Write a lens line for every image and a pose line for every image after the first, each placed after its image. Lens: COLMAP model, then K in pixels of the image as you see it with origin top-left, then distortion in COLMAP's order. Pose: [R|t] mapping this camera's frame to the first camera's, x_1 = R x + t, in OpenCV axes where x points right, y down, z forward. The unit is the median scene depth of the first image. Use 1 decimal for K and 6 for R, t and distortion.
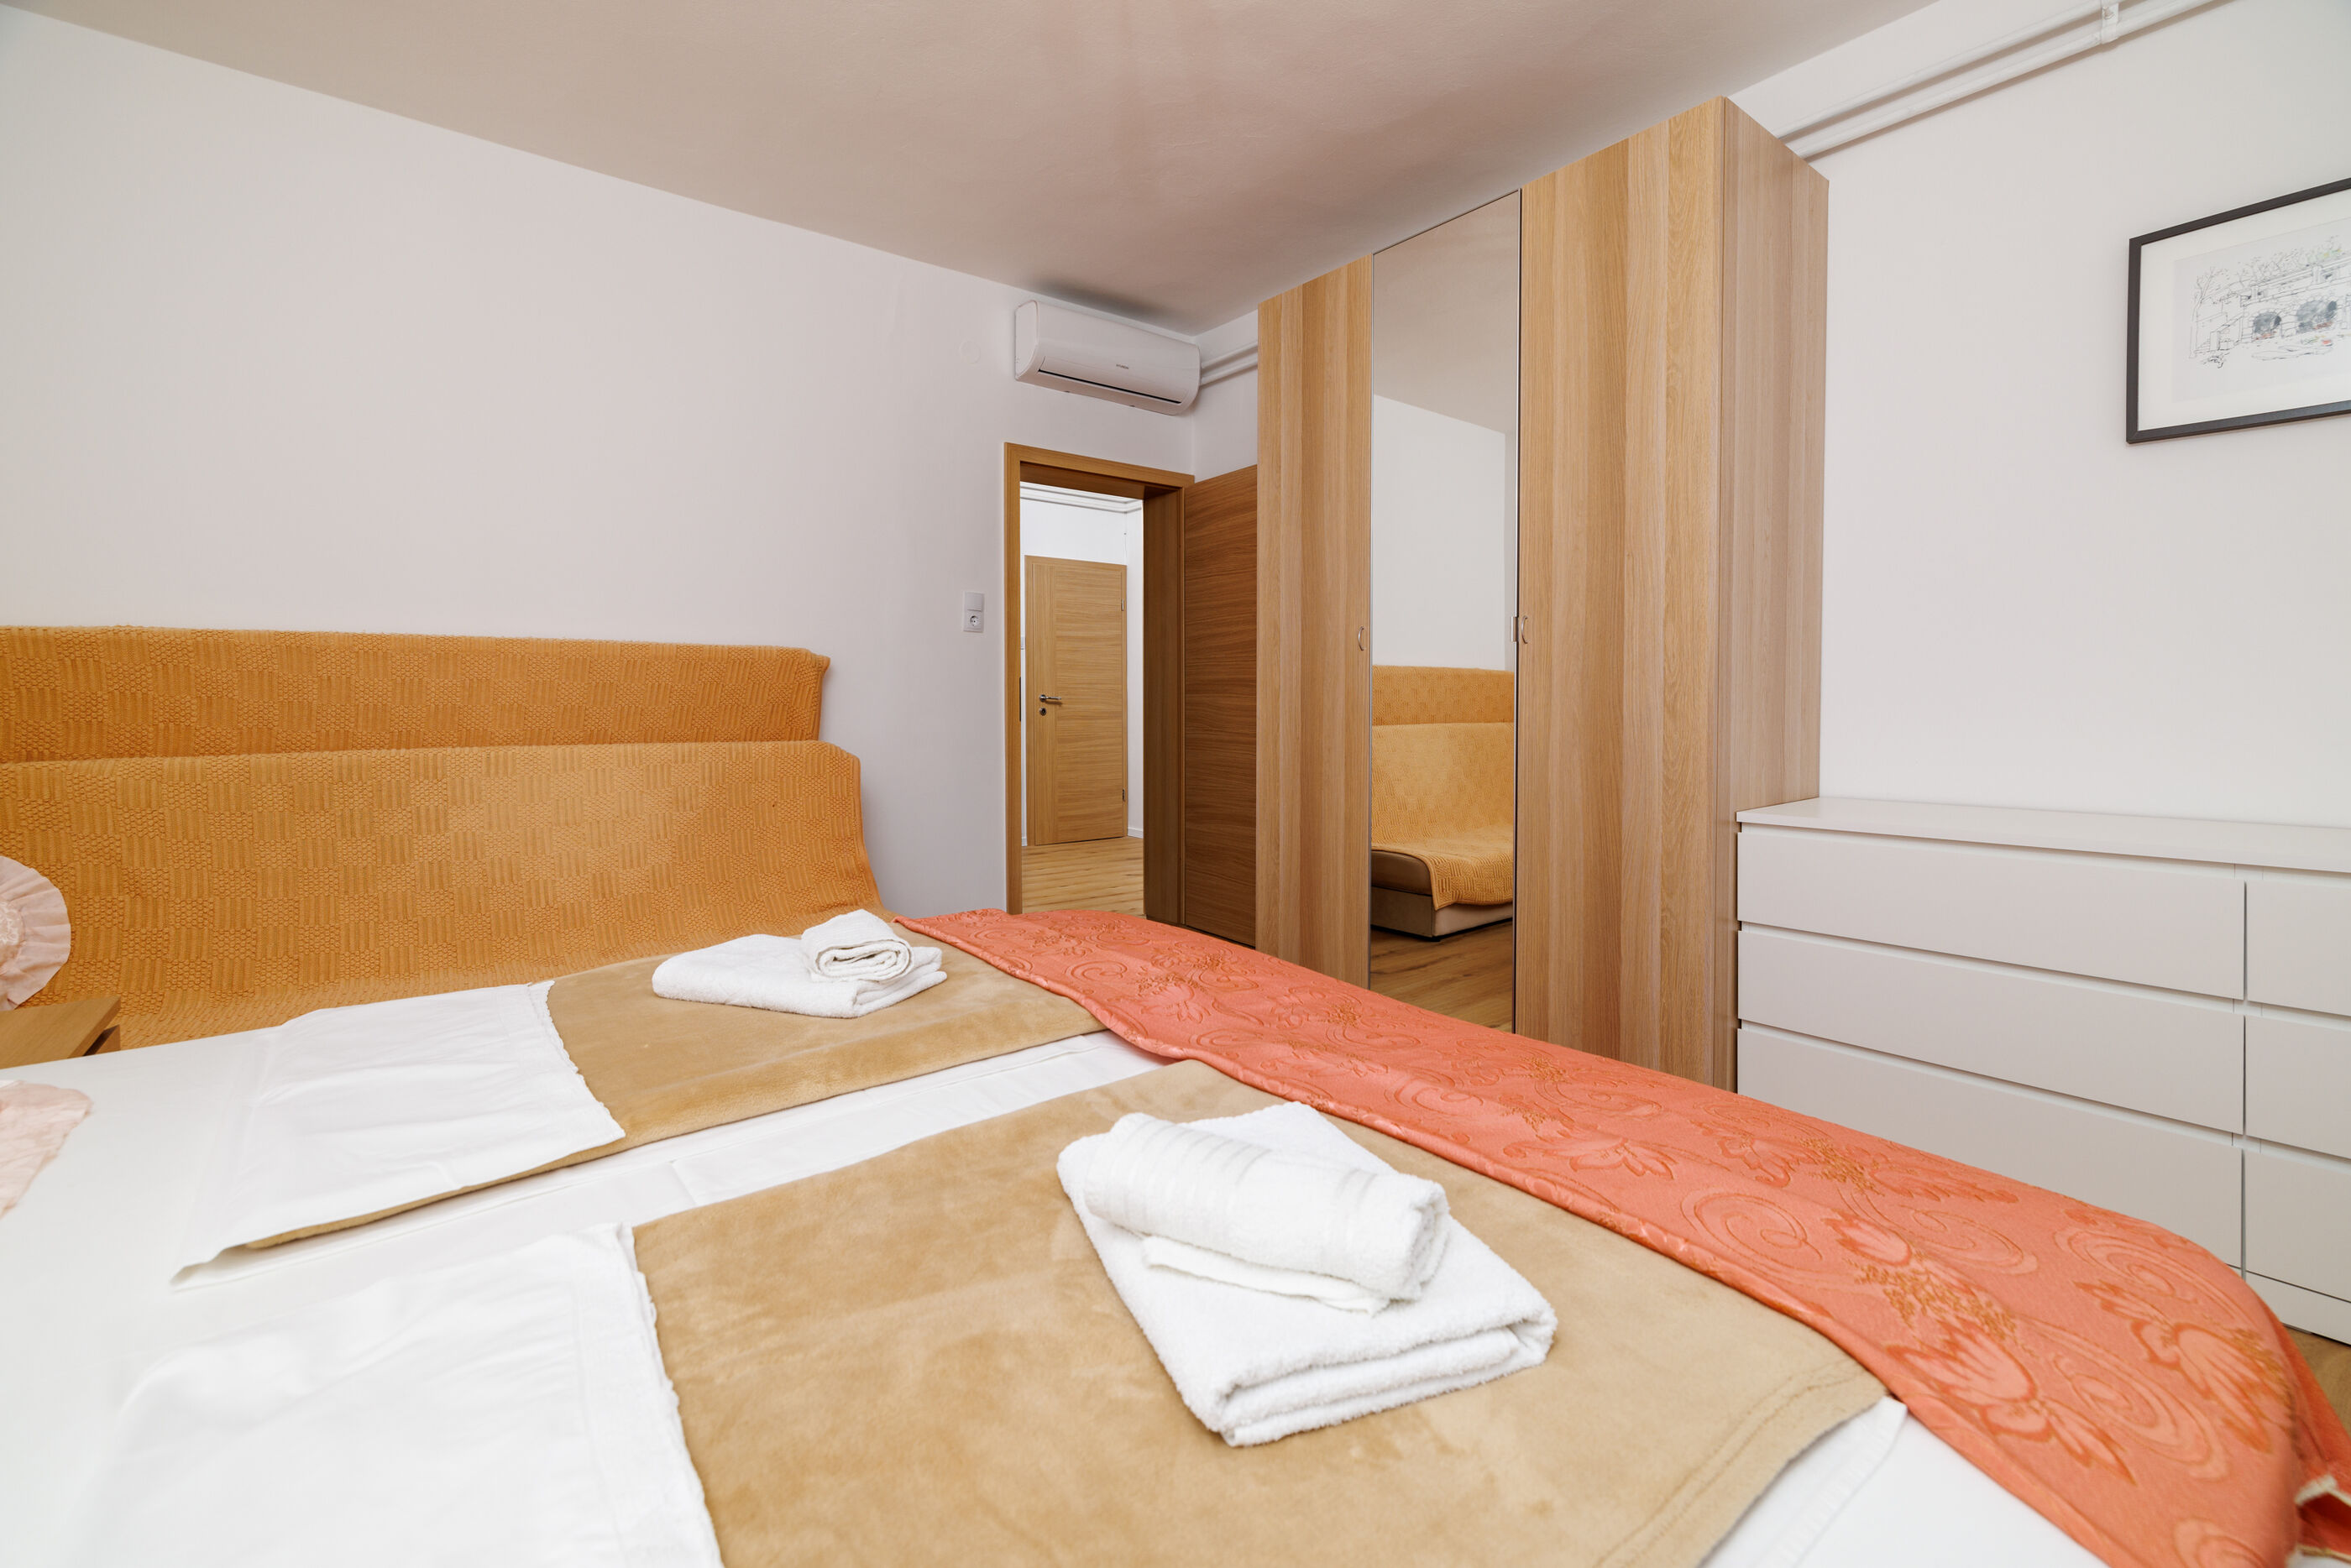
lens RADIAL K [[1010.5, 0, 1184.3], [0, 1010.5, 725.7], [0, 0, 1]] dist [0.001431, 0.000525]
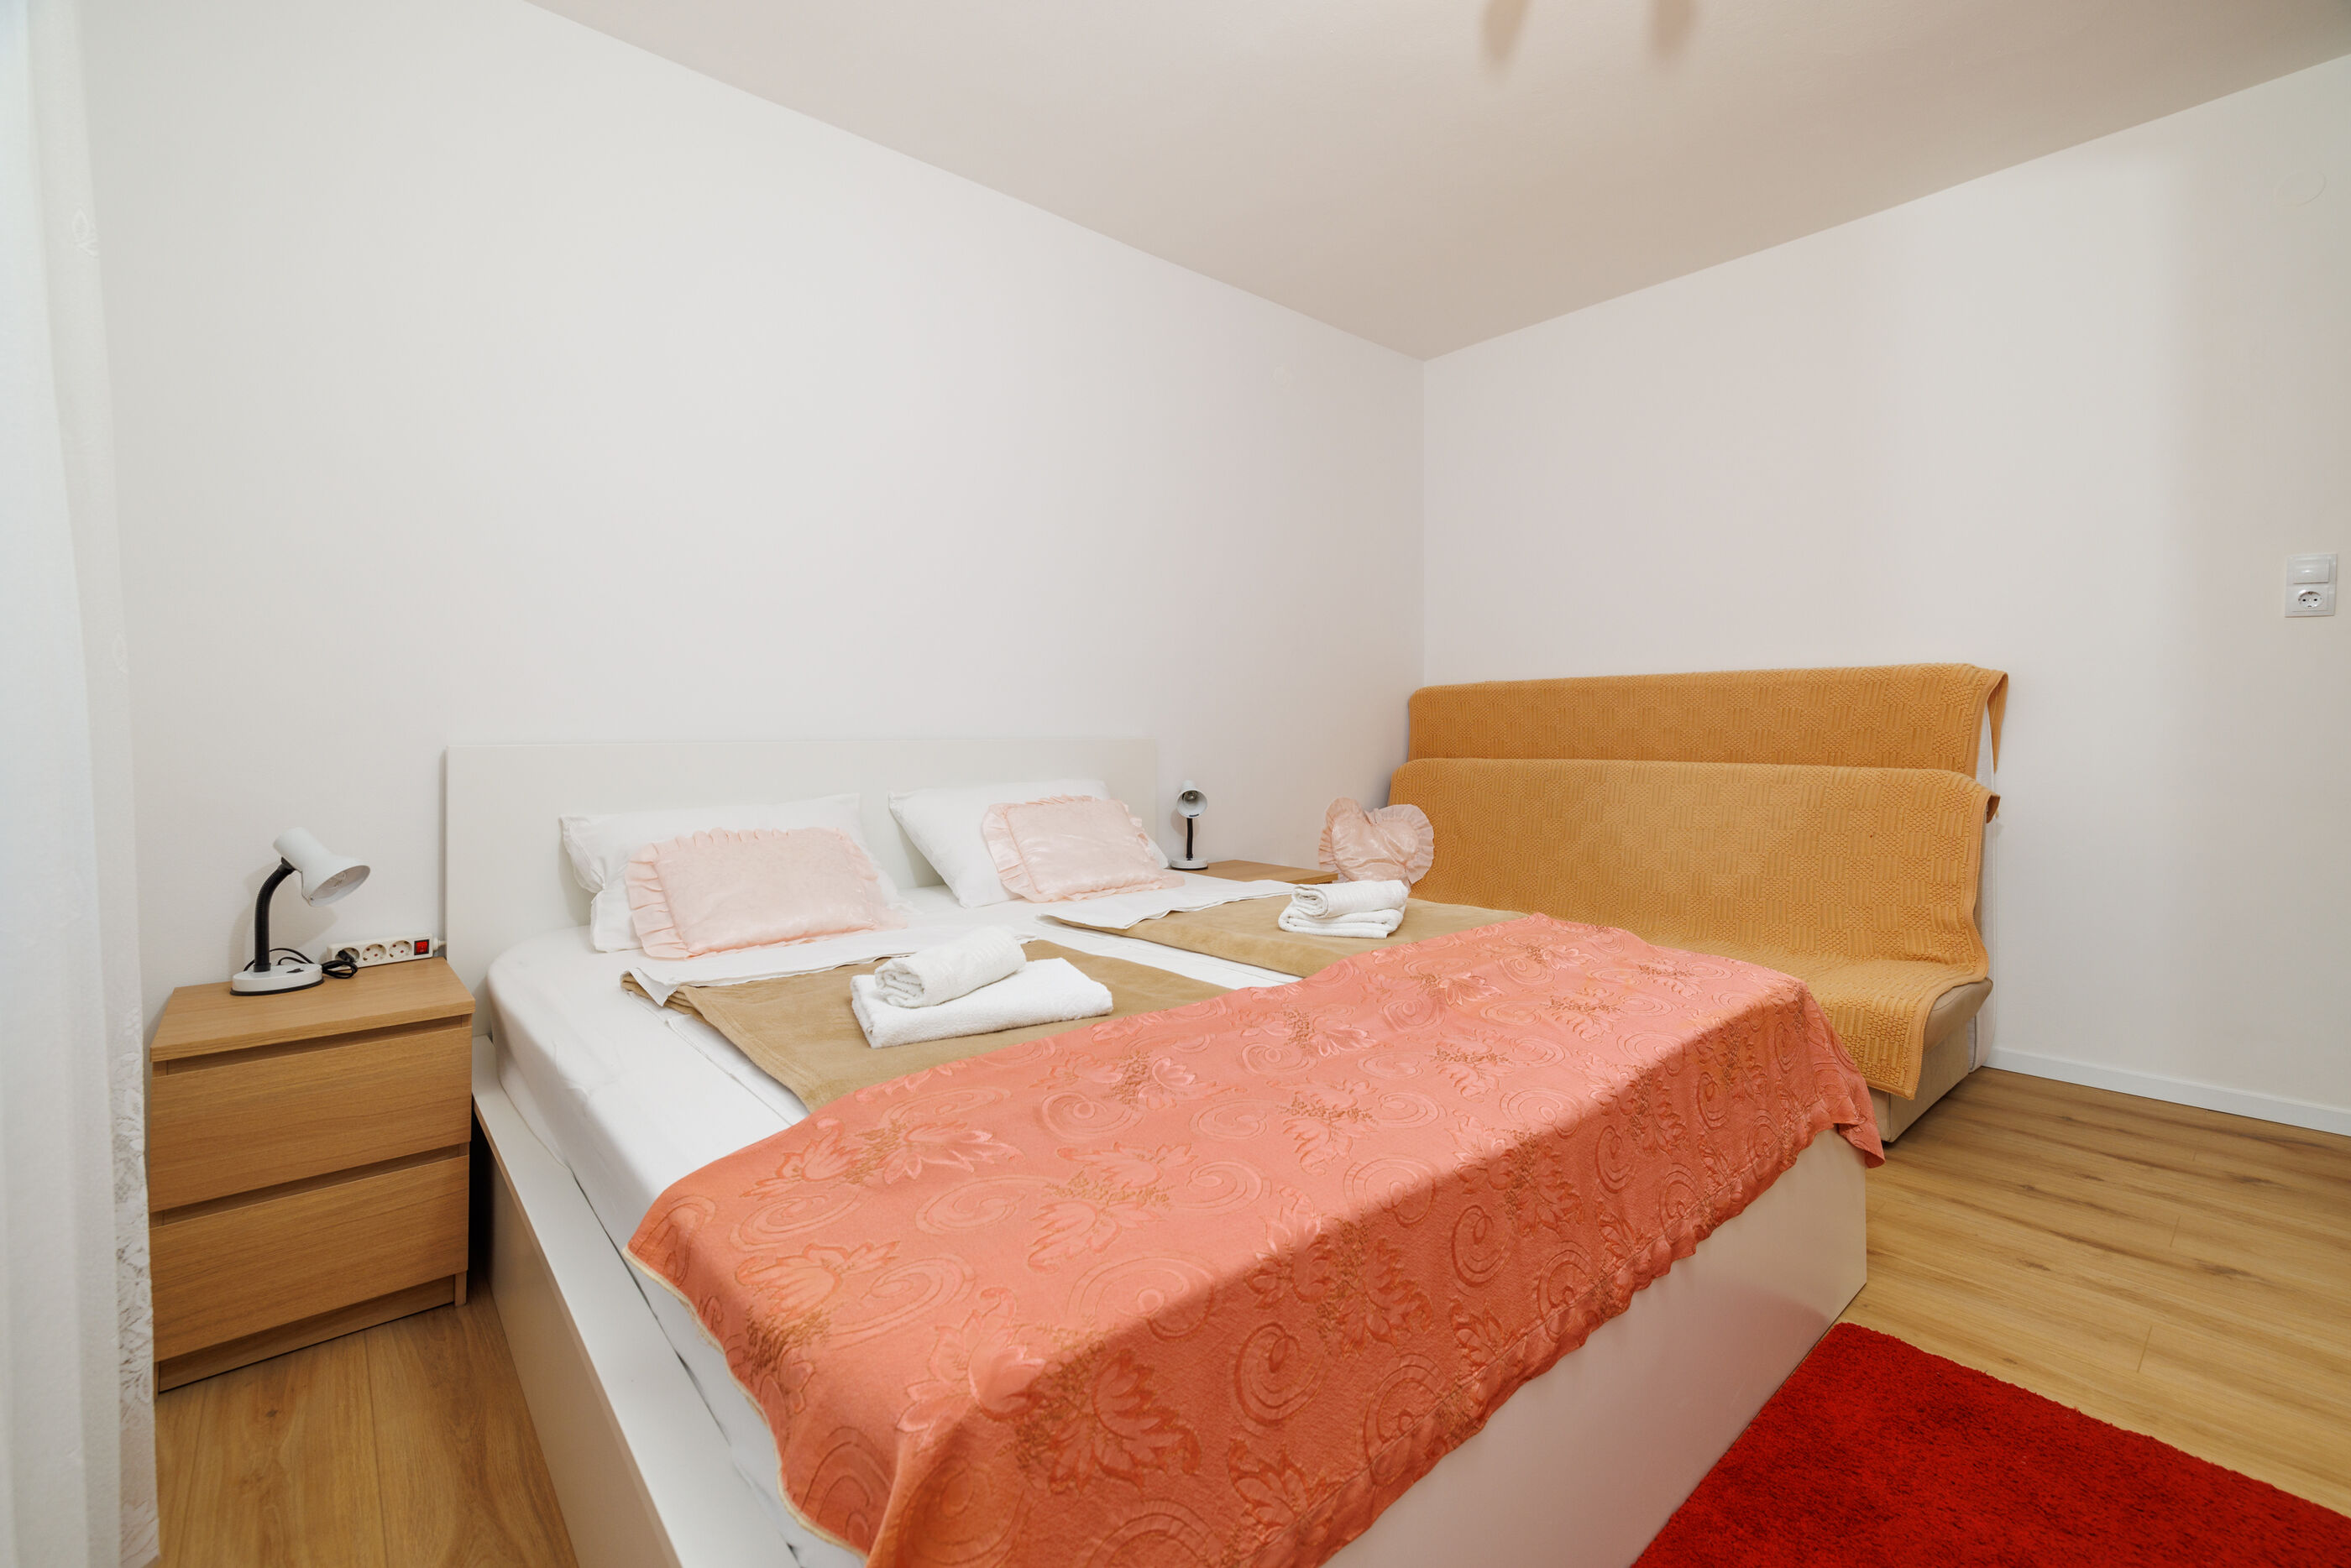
lens RADIAL K [[1010.5, 0, 1184.3], [0, 1010.5, 725.7], [0, 0, 1]] dist [0.001431, 0.000525]
pose [[0.057796, 0.000617, -0.998328, 0.601708], [-0.022353, 0.999750, -0.000676, -0.010312], [0.998078, 0.022354, 0.057796, 0.367875]]
